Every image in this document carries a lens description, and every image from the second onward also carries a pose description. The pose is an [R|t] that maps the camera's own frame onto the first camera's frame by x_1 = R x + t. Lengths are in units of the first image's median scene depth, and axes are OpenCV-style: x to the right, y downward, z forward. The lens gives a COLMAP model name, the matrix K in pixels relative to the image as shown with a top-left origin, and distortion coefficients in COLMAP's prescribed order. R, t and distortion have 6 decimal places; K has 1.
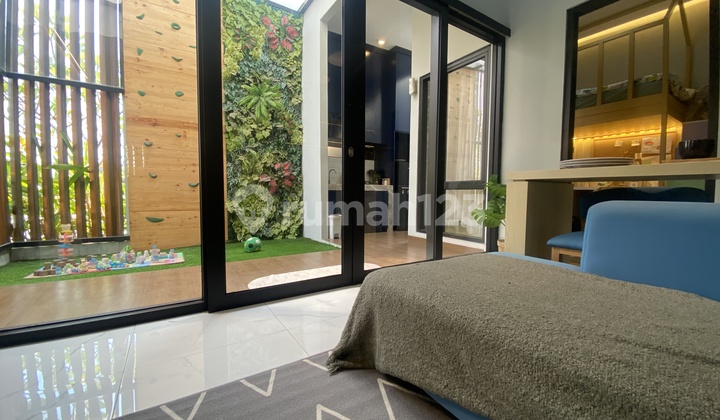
lens RADIAL K [[291.2, 0, 360.0], [0, 291.2, 210.0], [0, 0, 1]] dist [0.024596, -0.021287]
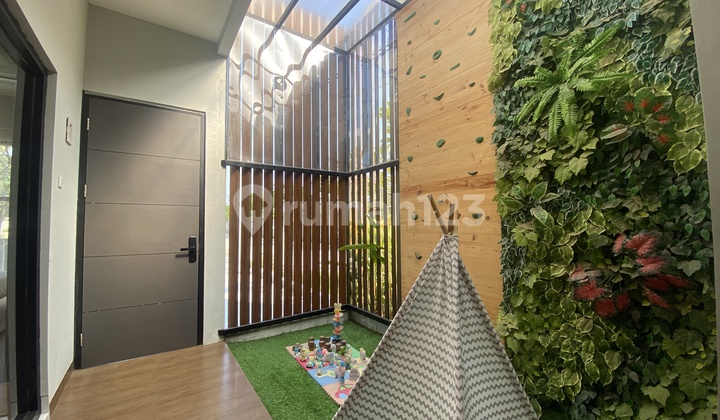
lens RADIAL K [[292.7, 0, 360.0], [0, 292.7, 210.0], [0, 0, 1]] dist [0.010371, -0.015223]
pose [[0.034225, -0.058354, -0.997709, 0.068090], [-0.051998, 0.996838, -0.060087, -0.159170], [0.998061, 0.053935, 0.031083, 0.693756]]
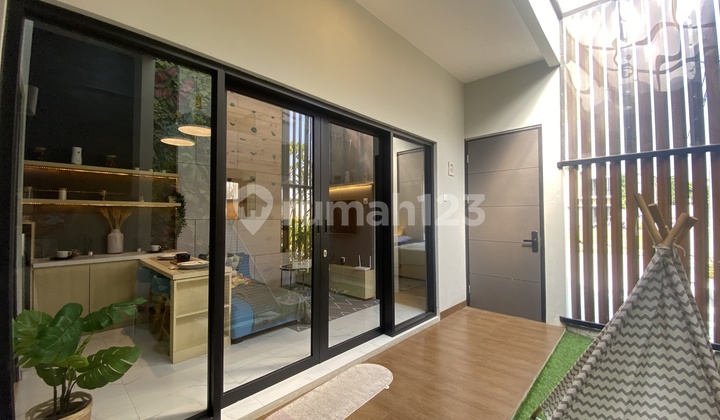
lens RADIAL K [[291.2, 0, 360.0], [0, 291.2, 210.0], [0, 0, 1]] dist [0.024596, -0.021287]
pose [[-0.971070, -0.017883, -0.238125, 0.046745], [-0.023853, 0.999469, 0.022215, -0.183770], [0.237601, 0.027252, -0.970980, 1.014475]]
